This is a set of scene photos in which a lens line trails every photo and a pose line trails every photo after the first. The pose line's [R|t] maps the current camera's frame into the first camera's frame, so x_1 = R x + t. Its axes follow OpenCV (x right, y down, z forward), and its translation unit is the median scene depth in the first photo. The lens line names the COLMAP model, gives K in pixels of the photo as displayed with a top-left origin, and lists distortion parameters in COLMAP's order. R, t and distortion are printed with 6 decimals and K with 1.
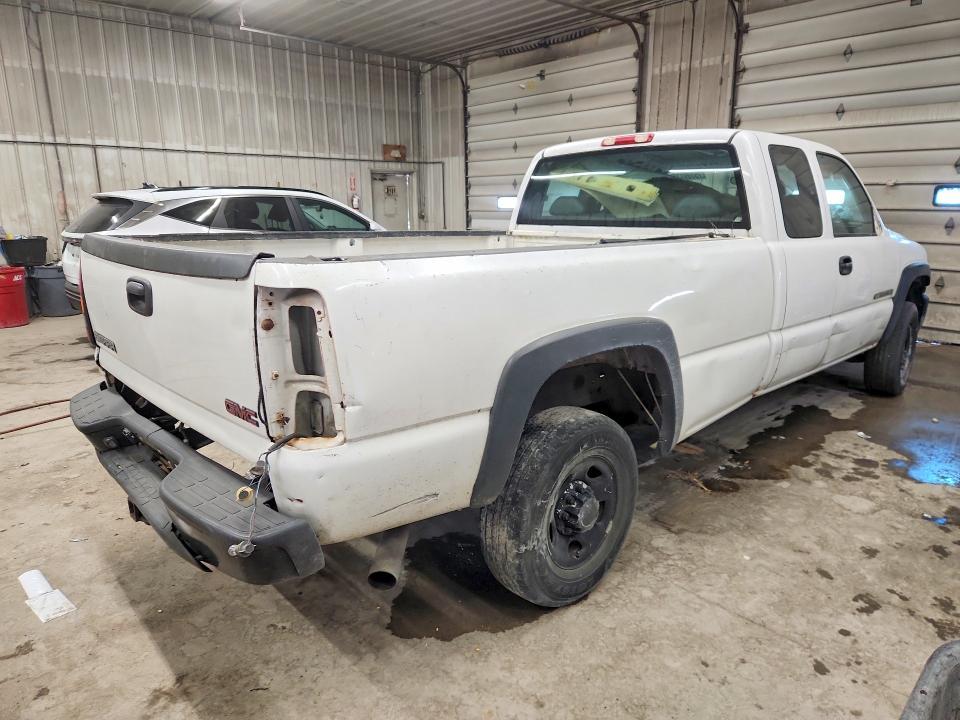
lens RADIAL K [[650.6, 0, 482.2], [0, 650.6, 358.9], [0, 0, 1]] dist [0.036563, -0.023785]
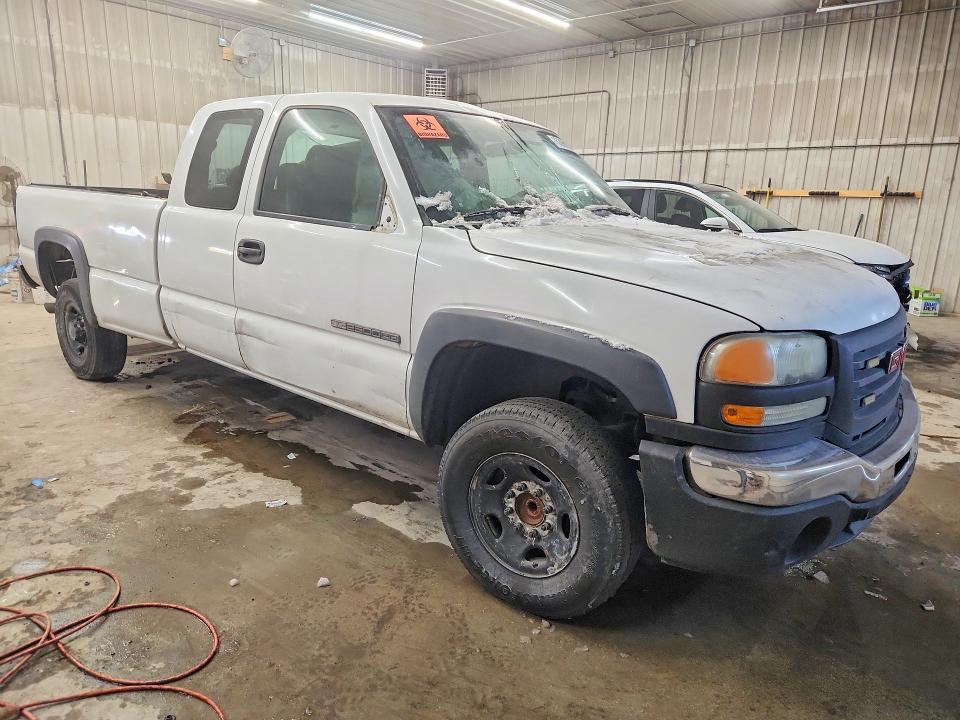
lens RADIAL K [[650.6, 0, 484.4], [0, 650.6, 357.0], [0, 0, 1]] dist [0.036563, -0.023785]
pose [[0.108762, 0.243660, -0.963743, 1.382738], [-0.265749, 0.941335, 0.208004, -0.261806], [0.957888, 0.233491, 0.167133, 1.179570]]
